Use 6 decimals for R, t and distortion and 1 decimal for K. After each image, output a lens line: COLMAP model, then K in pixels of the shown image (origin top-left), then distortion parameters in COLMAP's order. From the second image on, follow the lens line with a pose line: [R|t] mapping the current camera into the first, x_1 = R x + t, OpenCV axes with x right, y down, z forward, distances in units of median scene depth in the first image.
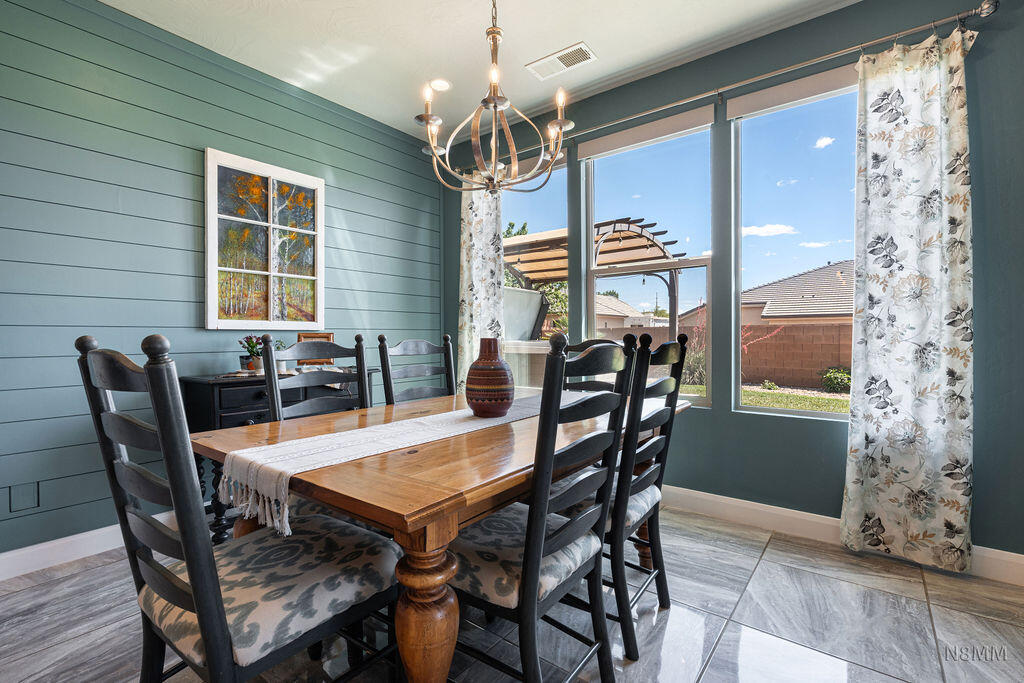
lens RADIAL K [[456.4, 0, 515.6], [0, 456.4, 341.5], [0, 0, 1]] dist [-0.000570, 0.000013]
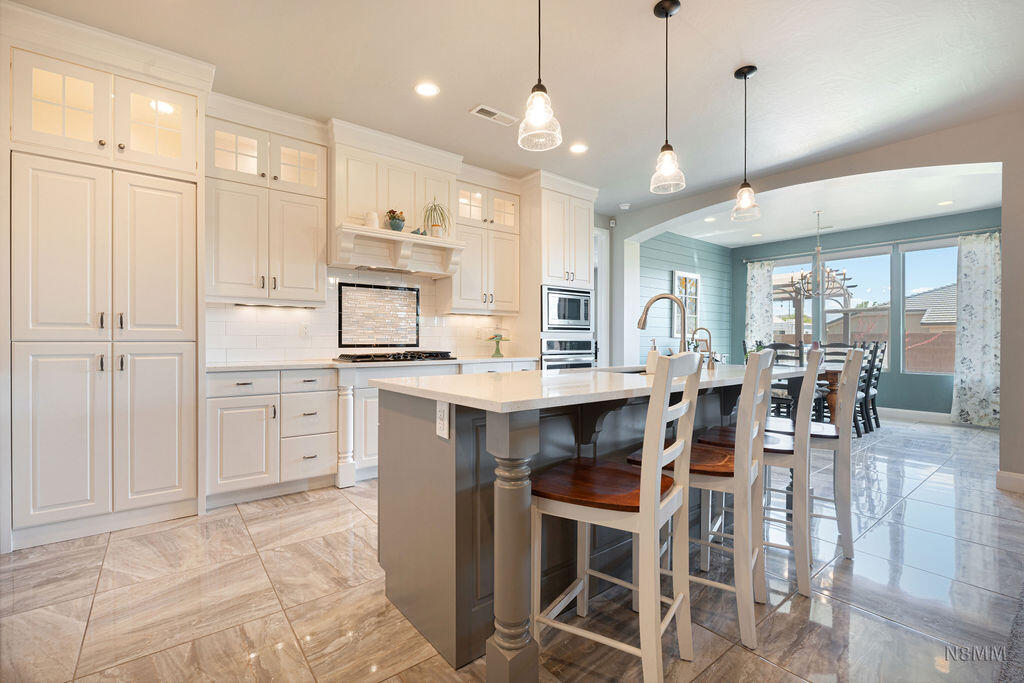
lens RADIAL K [[456.4, 0, 515.6], [0, 456.4, 341.5], [0, 0, 1]] dist [-0.000570, 0.000013]
pose [[0.972630, 0.007220, -0.232246, -1.137597], [-0.009427, 0.999920, -0.008396, 0.032200], [0.232166, 0.010356, 0.972621, -2.182748]]
